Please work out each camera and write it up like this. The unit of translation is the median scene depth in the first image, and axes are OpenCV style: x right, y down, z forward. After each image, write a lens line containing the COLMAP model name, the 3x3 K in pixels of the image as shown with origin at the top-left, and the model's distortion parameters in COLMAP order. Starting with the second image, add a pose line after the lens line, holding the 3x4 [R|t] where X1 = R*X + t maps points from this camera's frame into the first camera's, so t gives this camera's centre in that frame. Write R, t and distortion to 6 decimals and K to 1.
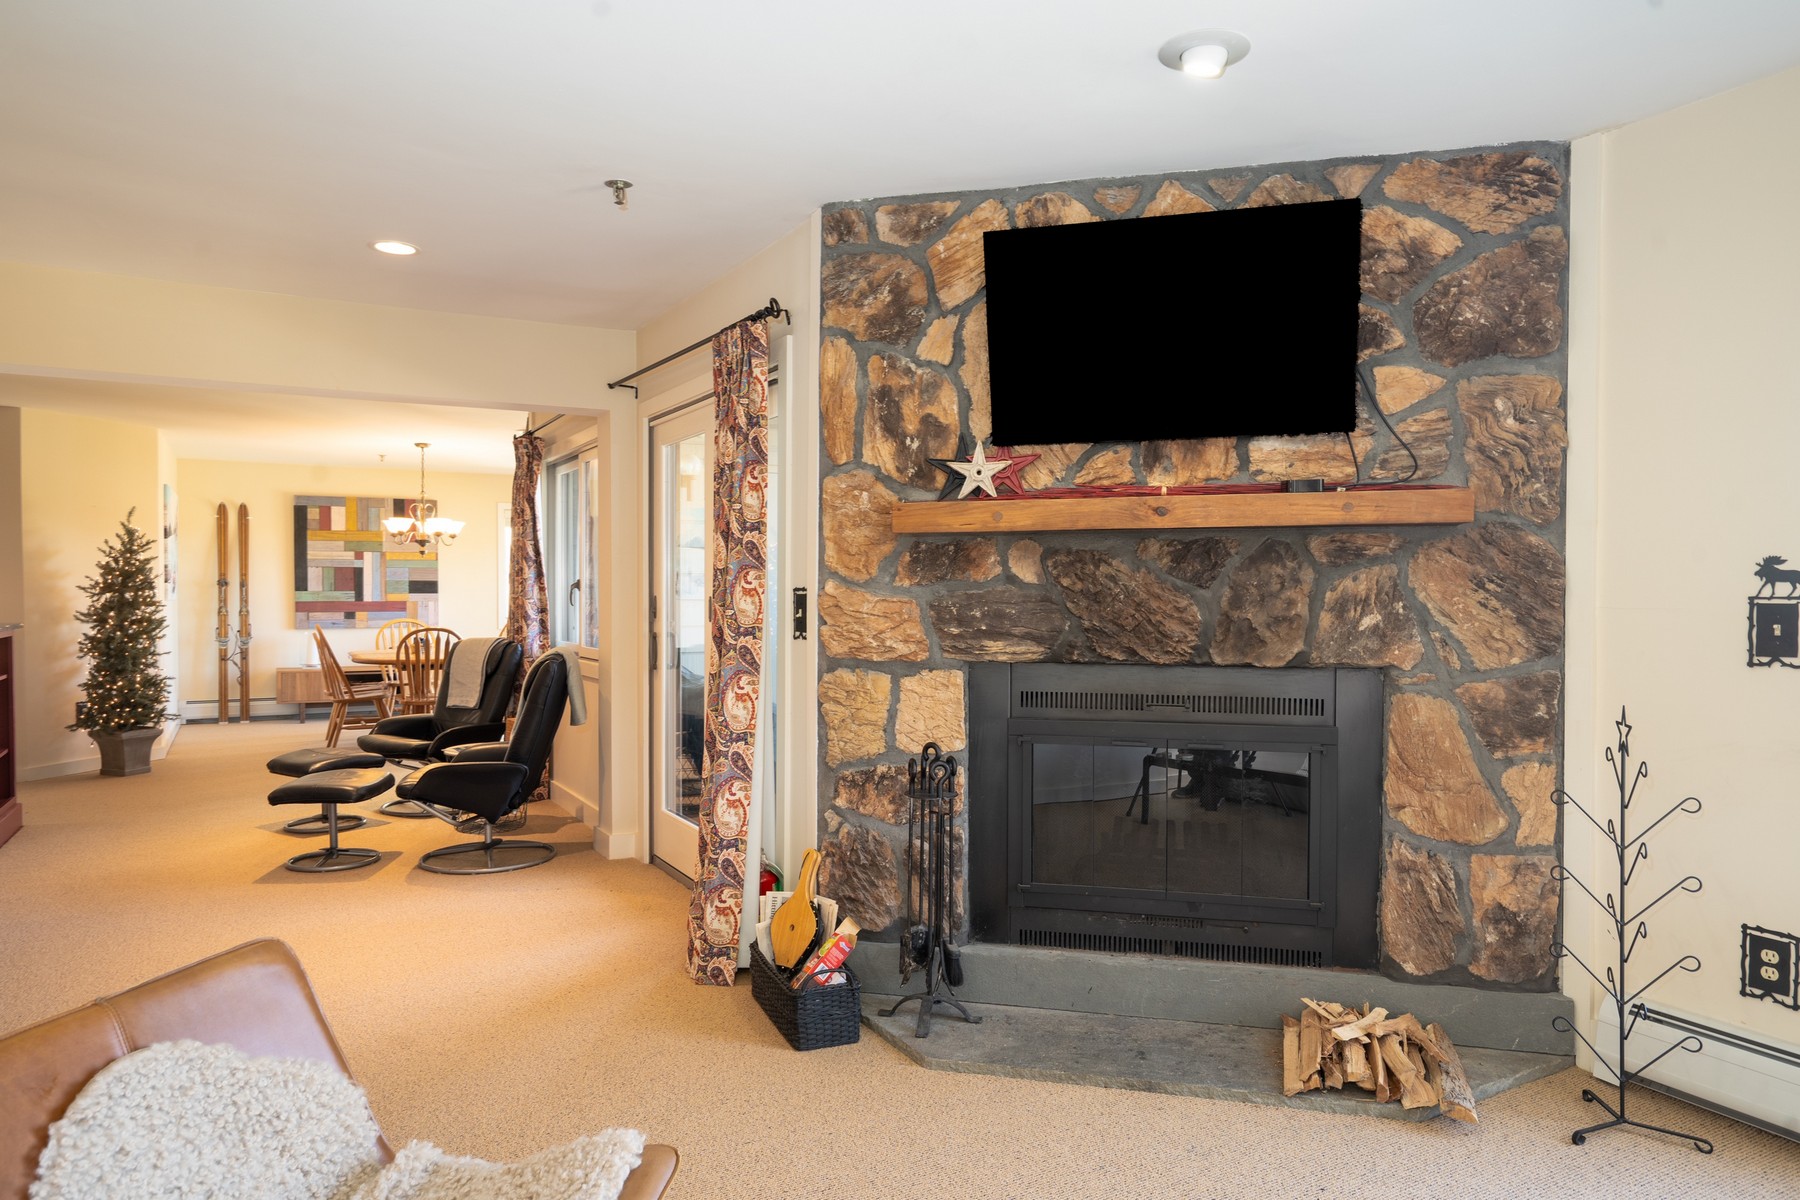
lens RADIAL K [[1168.6, 0, 903.6], [0, 1168.6, 611.2], [0, 0, 1]] dist [-0.003314, -0.000063]
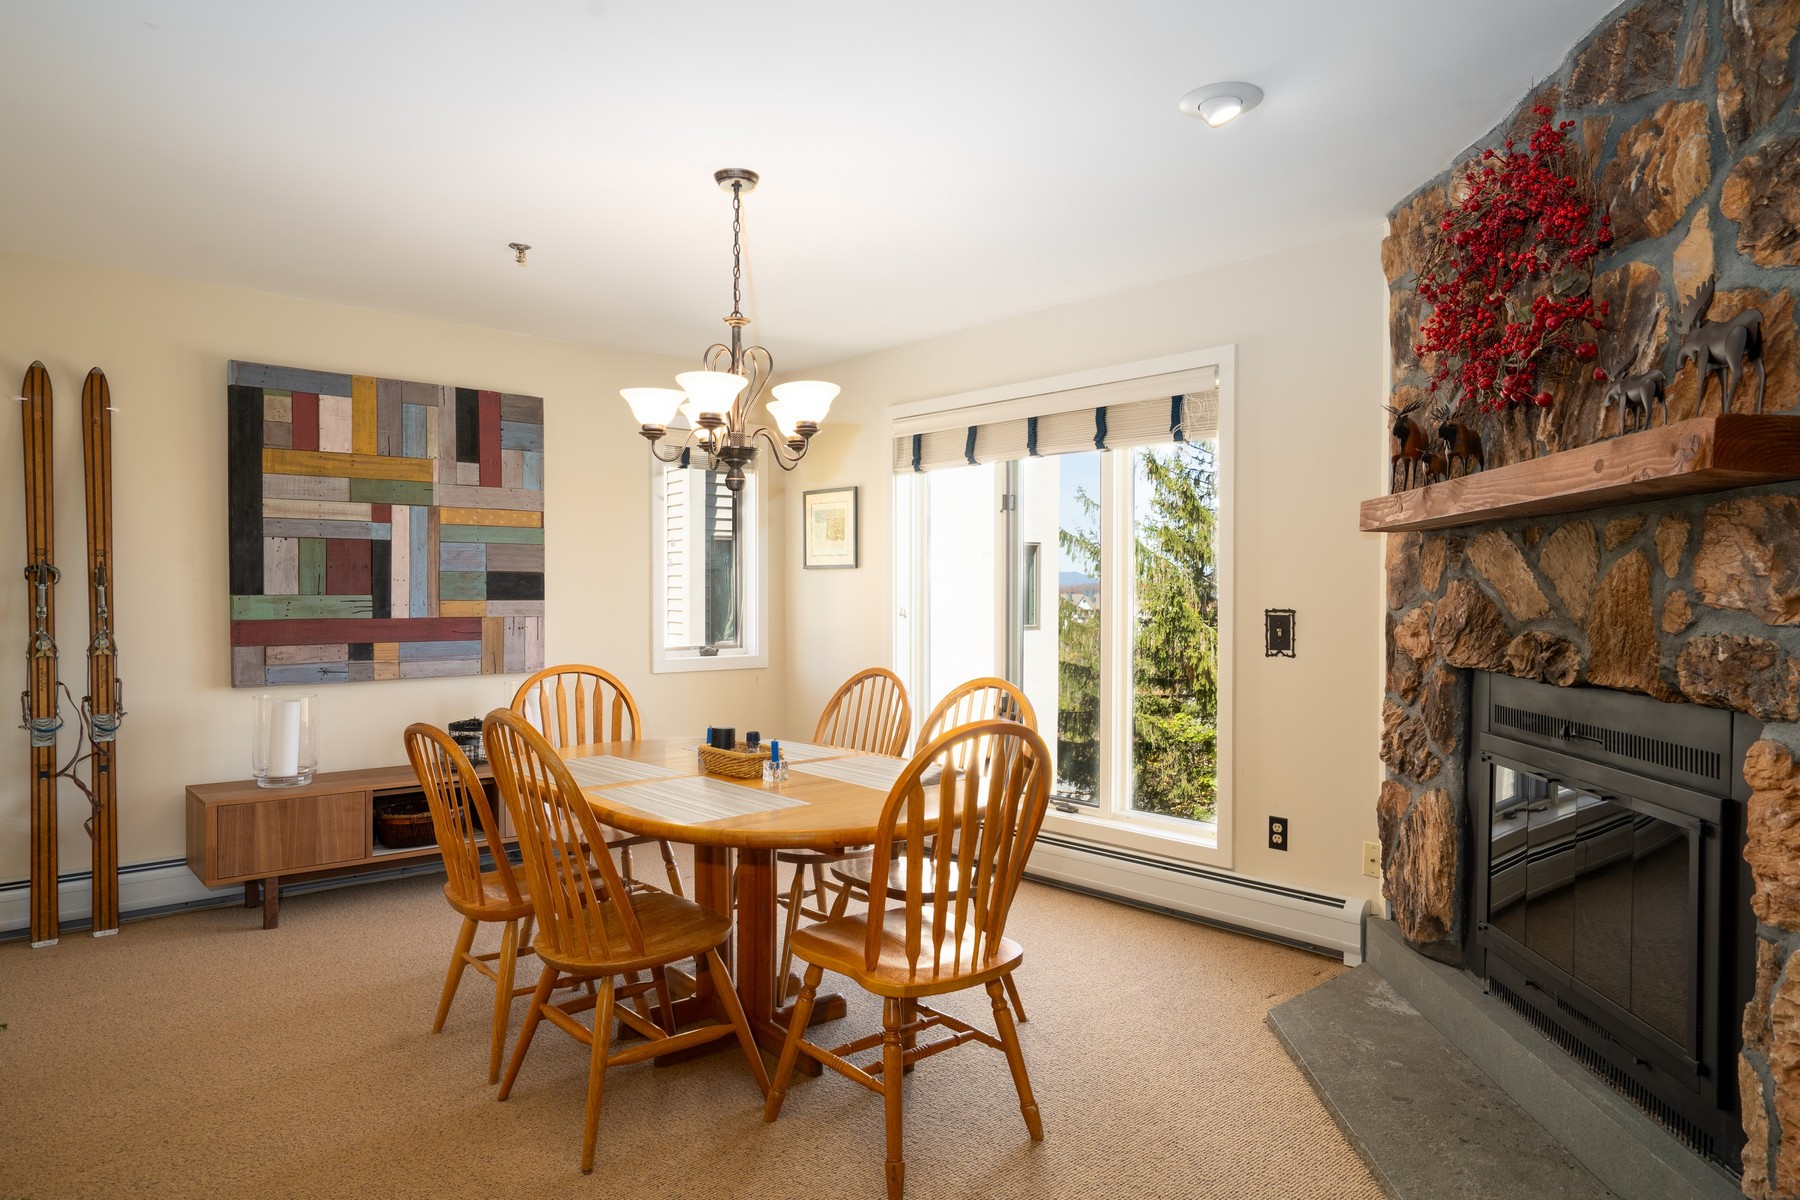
lens RADIAL K [[1097.0, 0, 892.4], [0, 1097.0, 620.0], [0, 0, 1]] dist [-0.043290, 0.040438]
pose [[0.980370, -0.006348, 0.197063, -0.379331], [0.005371, 0.999970, 0.005493, -0.009588], [-0.197092, -0.004327, 0.980376, 0.595977]]
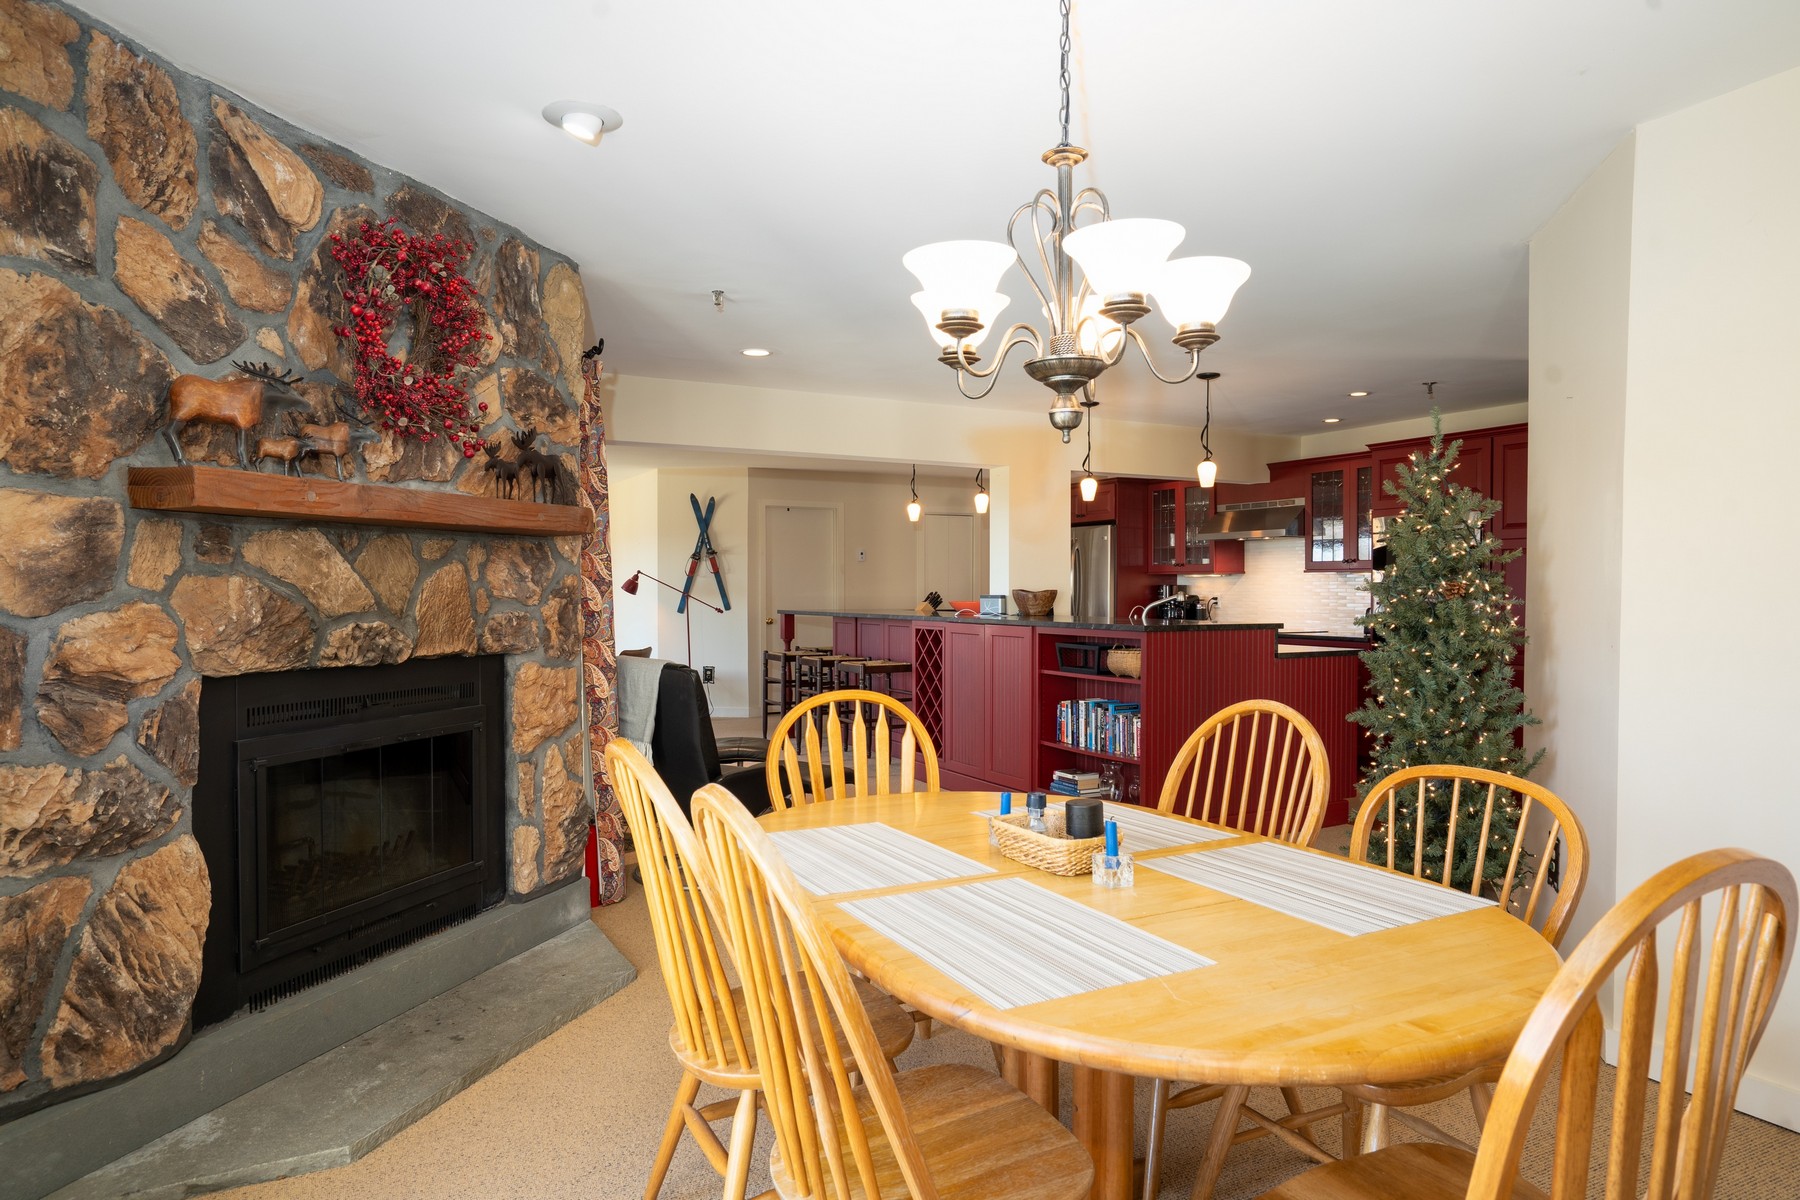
lens RADIAL K [[1097.0, 0, 892.4], [0, 1097.0, 620.0], [0, 0, 1]] dist [-0.043290, 0.040438]
pose [[-0.999479, -0.001208, 0.032267, -0.338137], [0.000227, 0.999012, 0.044430, -0.018089], [-0.032289, 0.044414, -0.998491, 1.084572]]
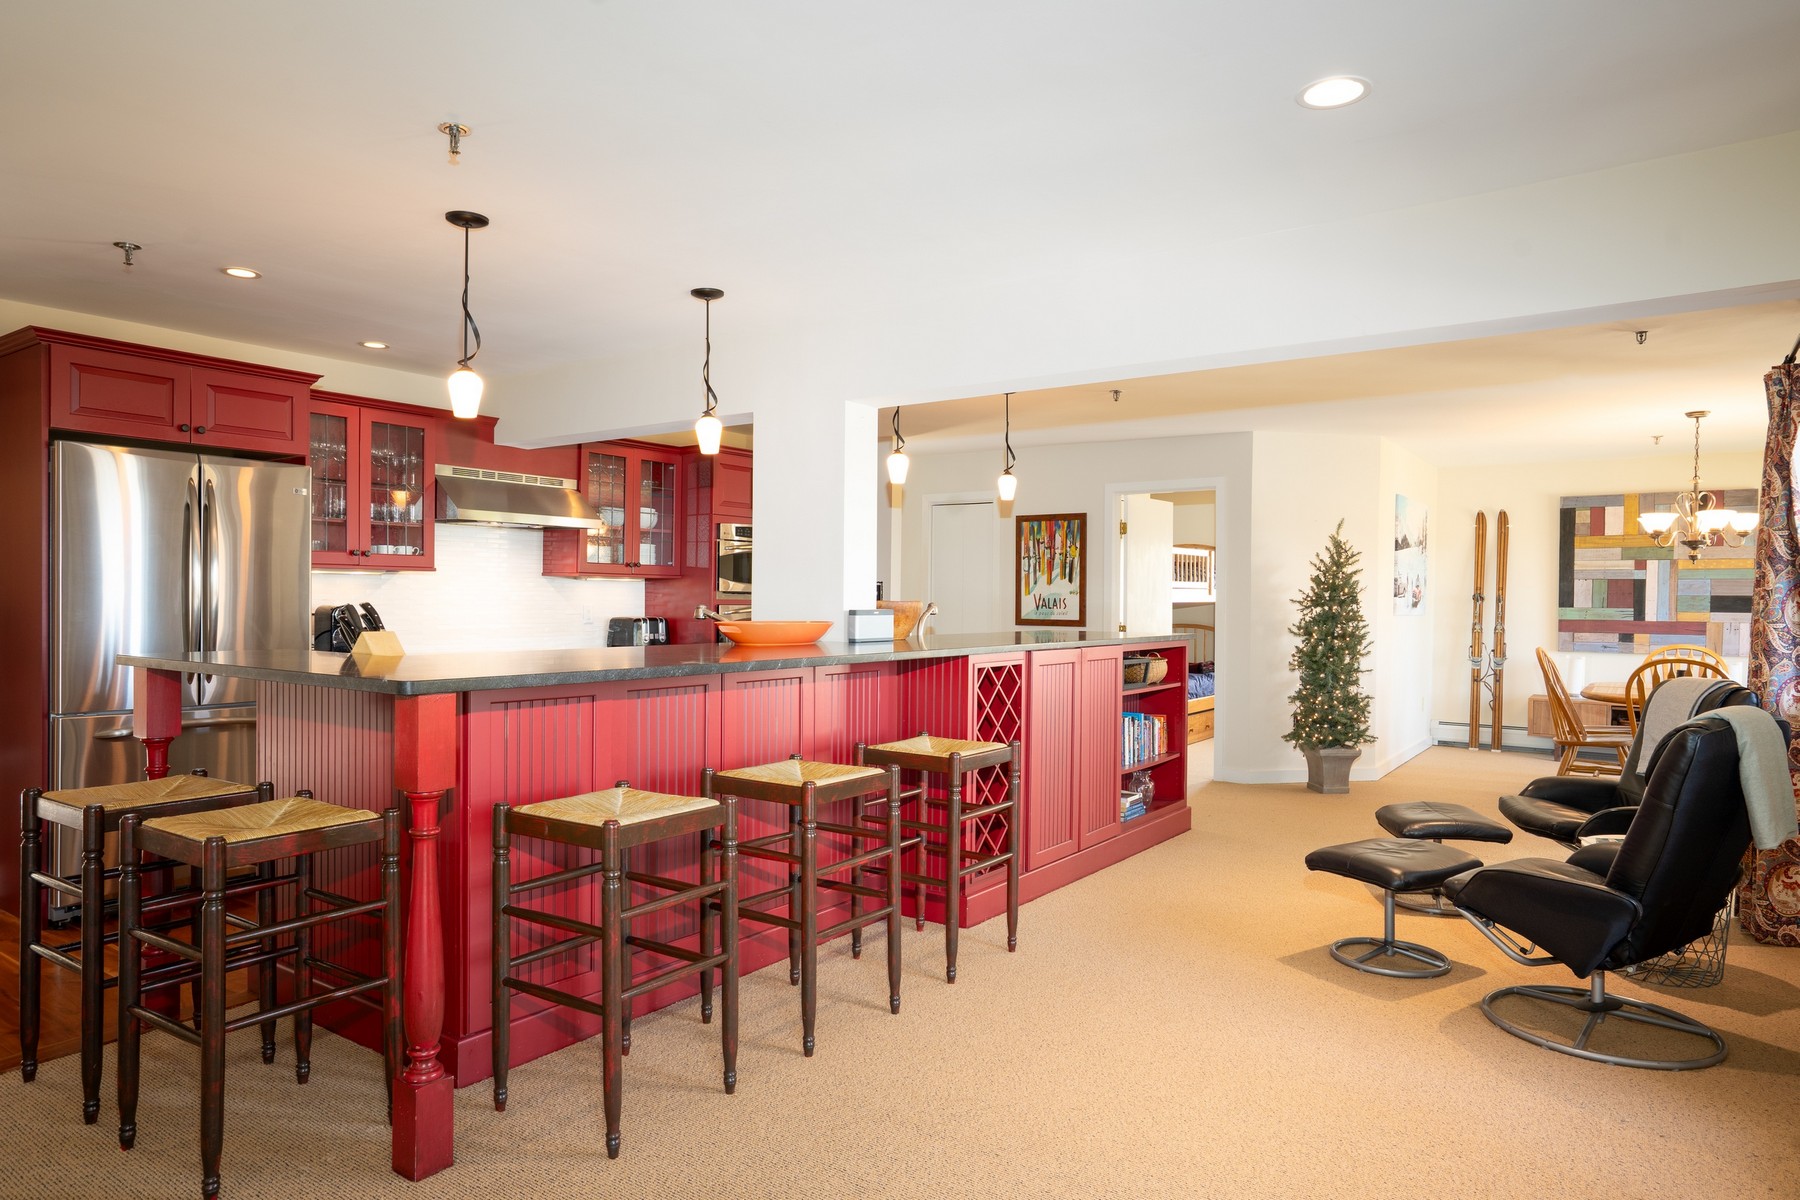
lens RADIAL K [[1097.0, 0, 892.4], [0, 1097.0, 620.0], [0, 0, 1]] dist [-0.043290, 0.040438]
pose [[0.405567, 0.021613, -0.913810, 0.015360], [-0.026709, 0.999574, 0.011788, -0.004307], [0.913675, 0.019626, 0.405971, 0.227292]]
